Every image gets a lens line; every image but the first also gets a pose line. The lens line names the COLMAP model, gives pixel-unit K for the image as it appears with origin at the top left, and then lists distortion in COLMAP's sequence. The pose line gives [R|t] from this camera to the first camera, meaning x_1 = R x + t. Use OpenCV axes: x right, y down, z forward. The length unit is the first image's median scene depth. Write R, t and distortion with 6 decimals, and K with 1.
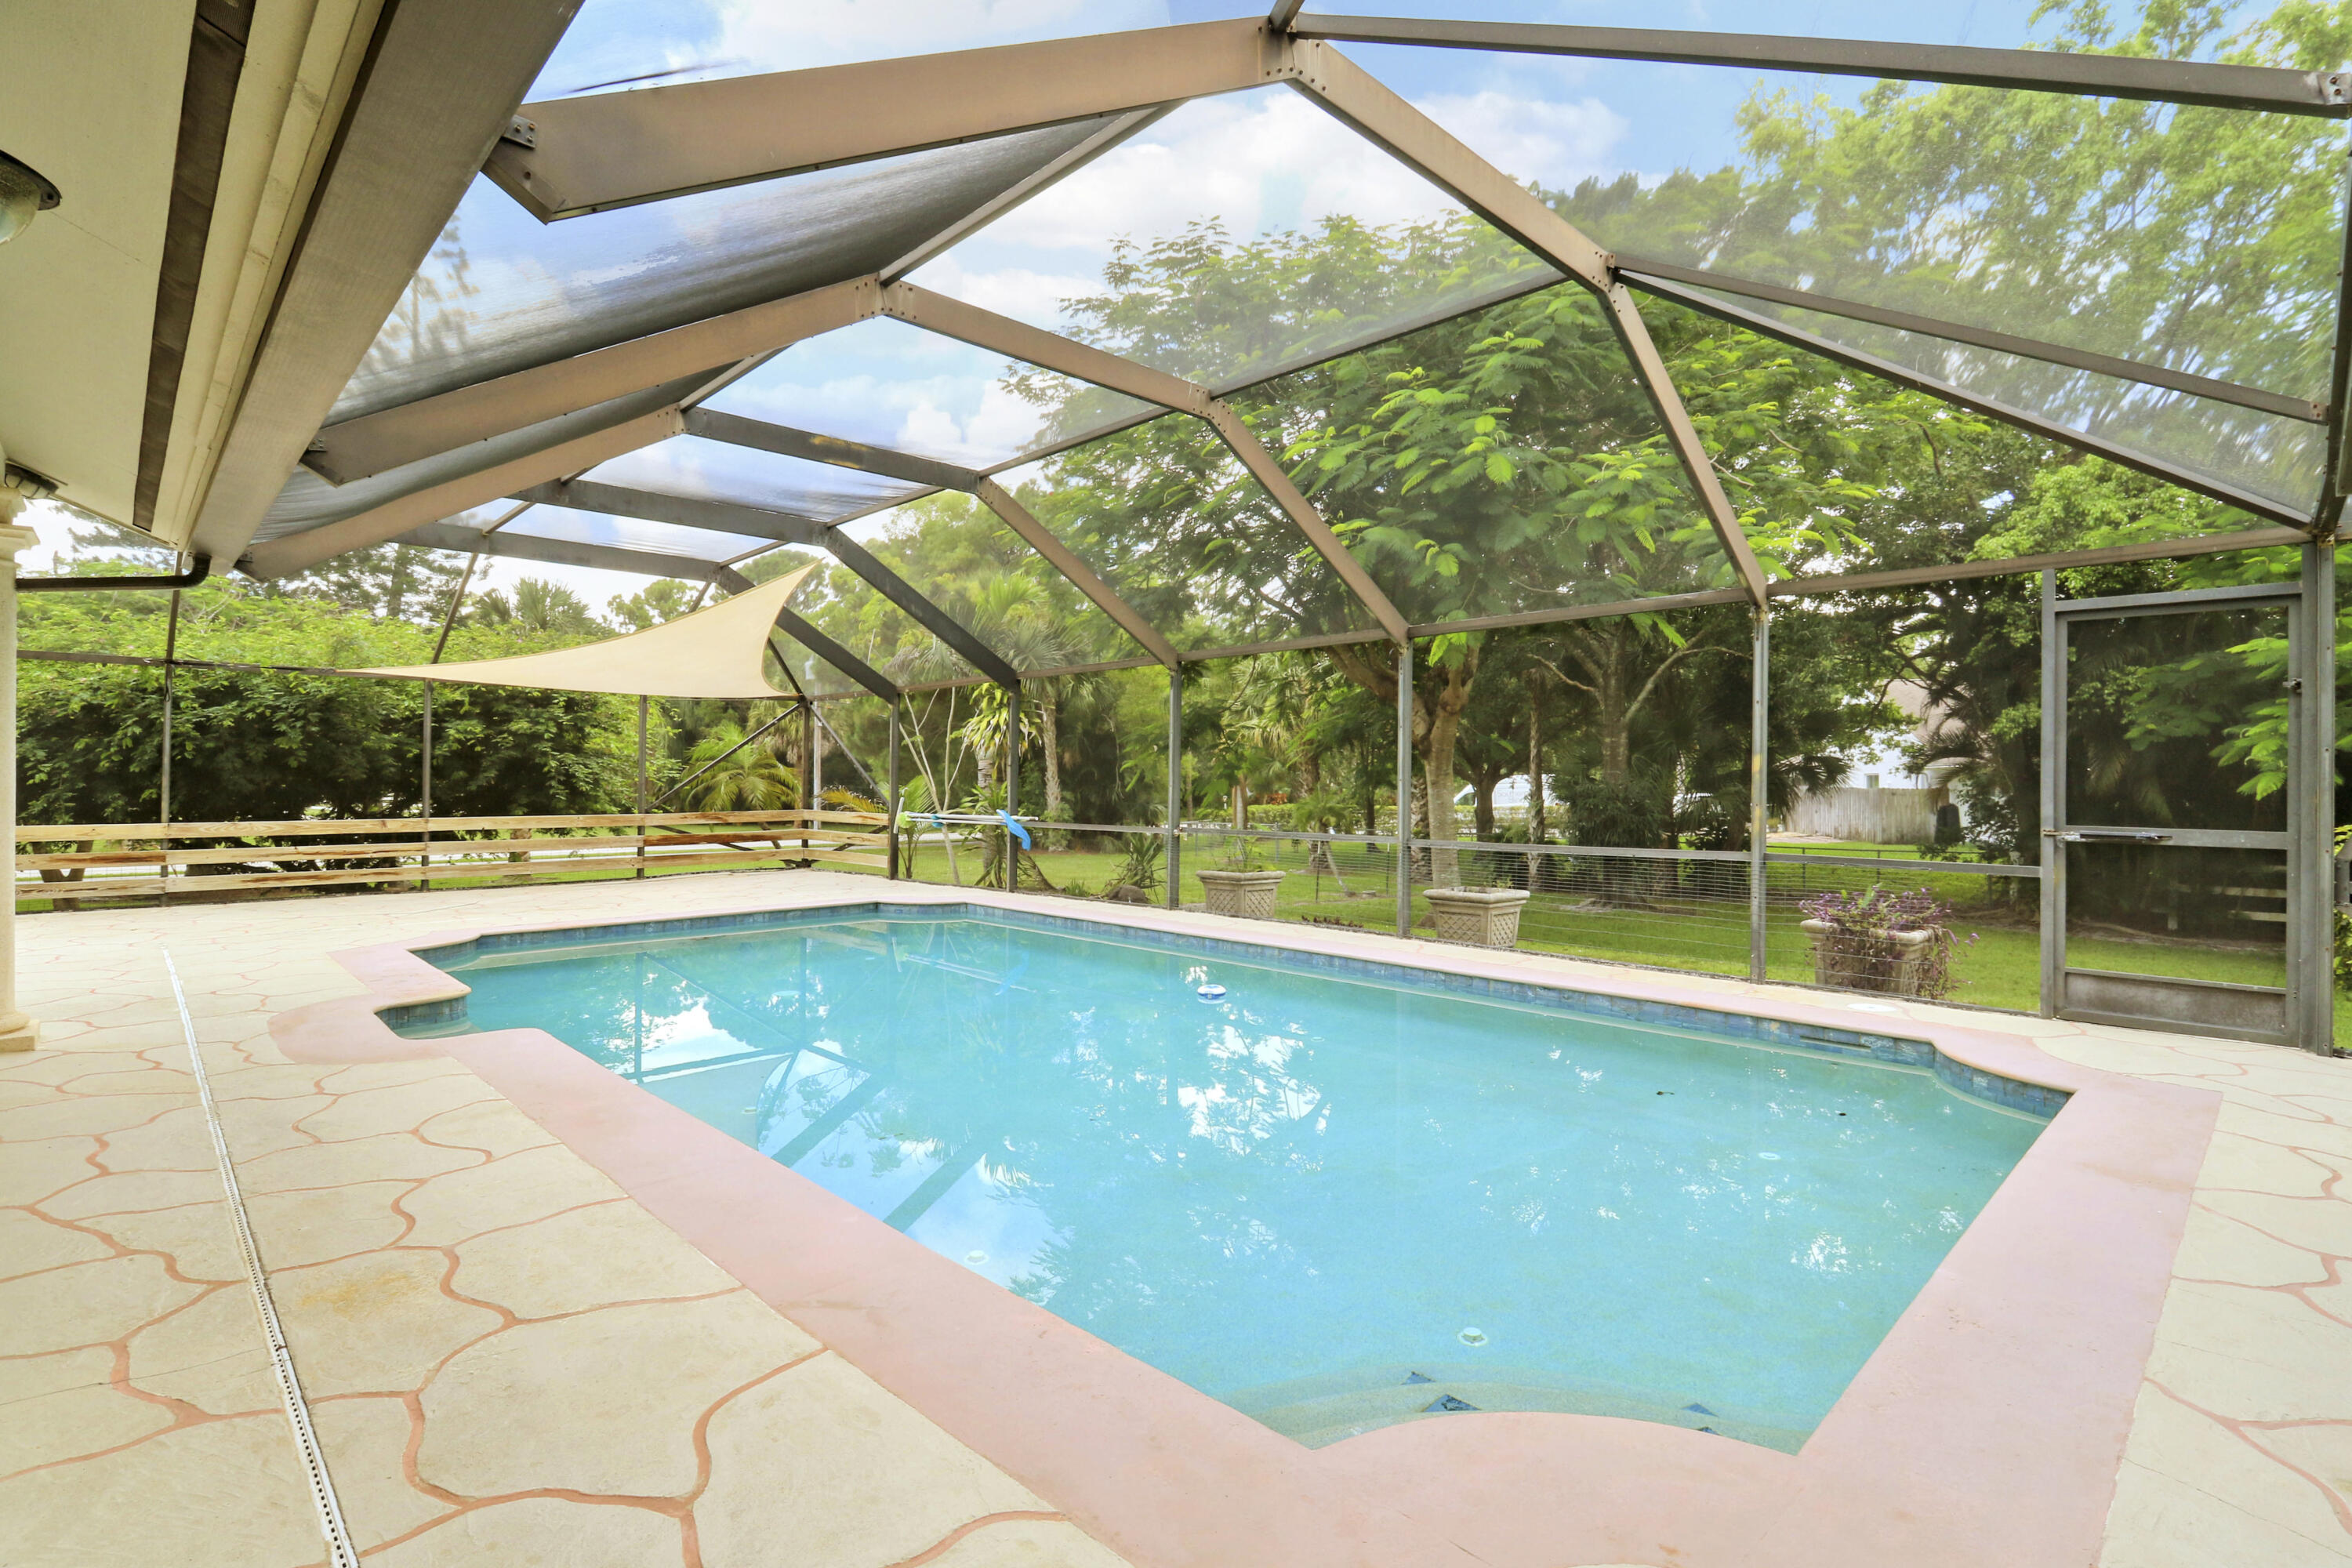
lens RADIAL K [[1100.1, 0, 1195.8], [0, 1100.1, 773.3], [0, 0, 1]] dist [-0.011874, -0.002123]
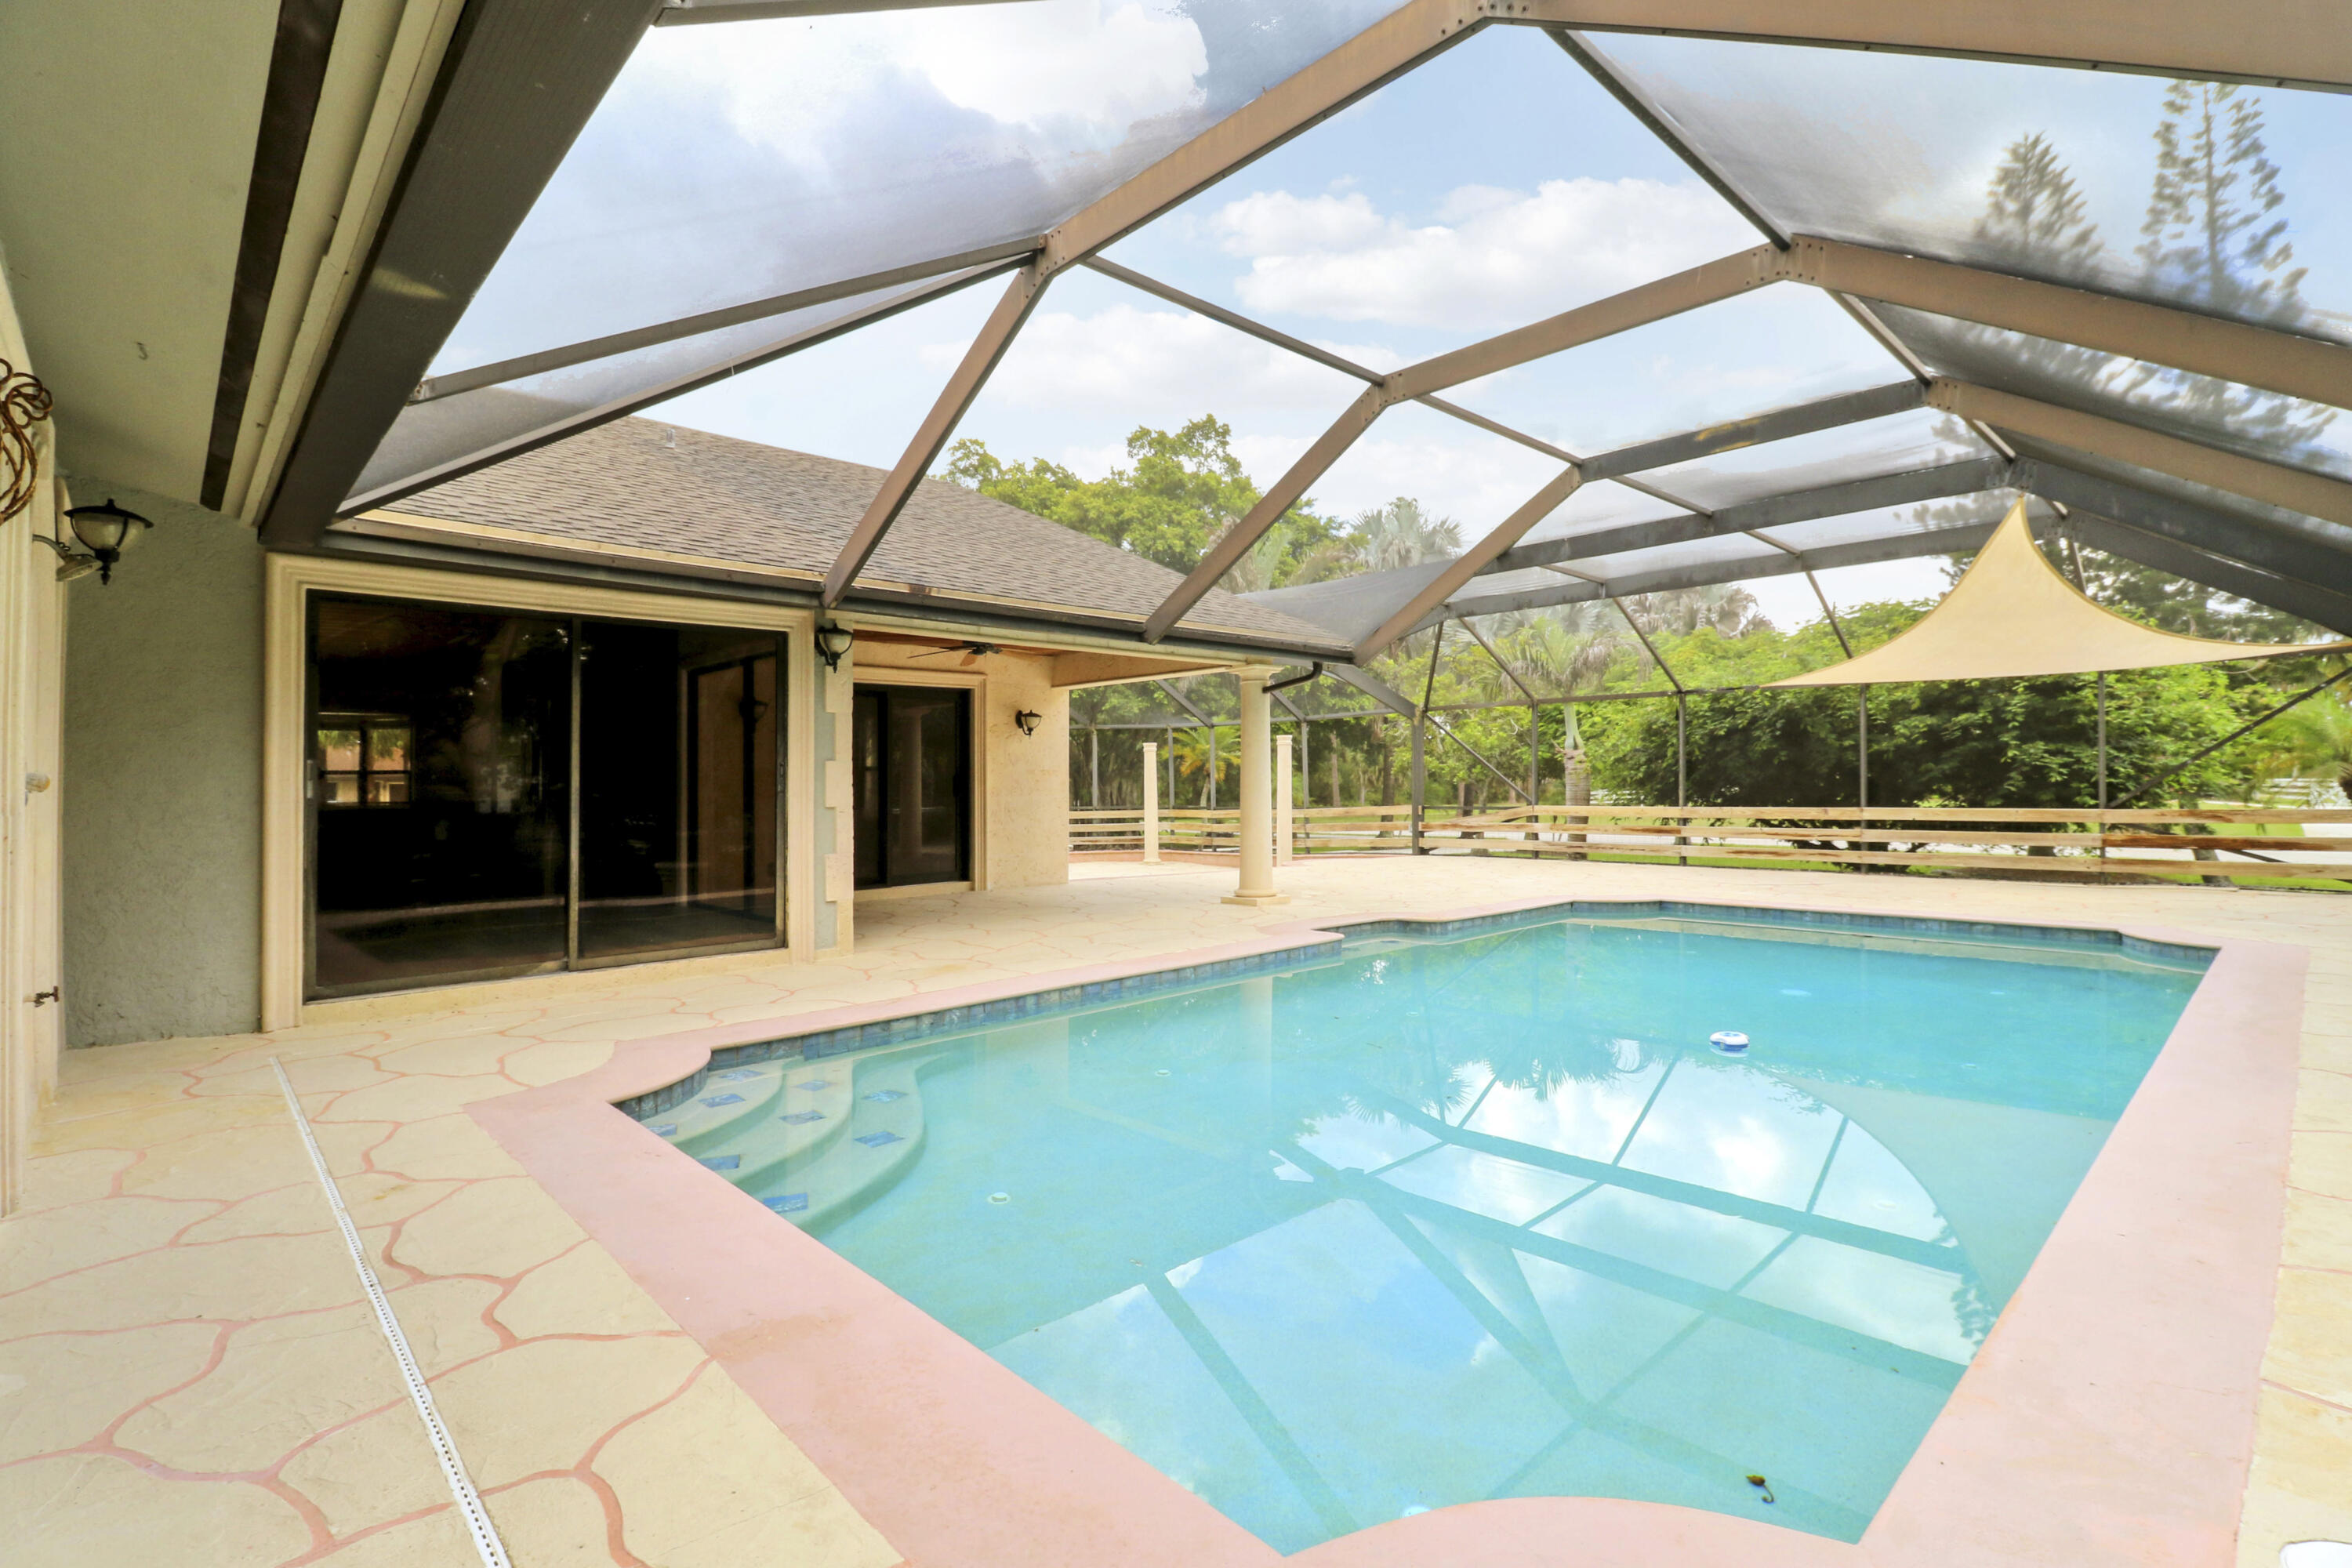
lens RADIAL K [[1100.1, 0, 1195.5], [0, 1100.1, 780.5], [0, 0, 1]] dist [-0.011874, -0.002123]
pose [[-0.014118, -0.004695, -0.999889, 0.448923], [0.022062, 0.999744, -0.005006, 0.004256], [0.999657, -0.022130, -0.014011, 0.368048]]
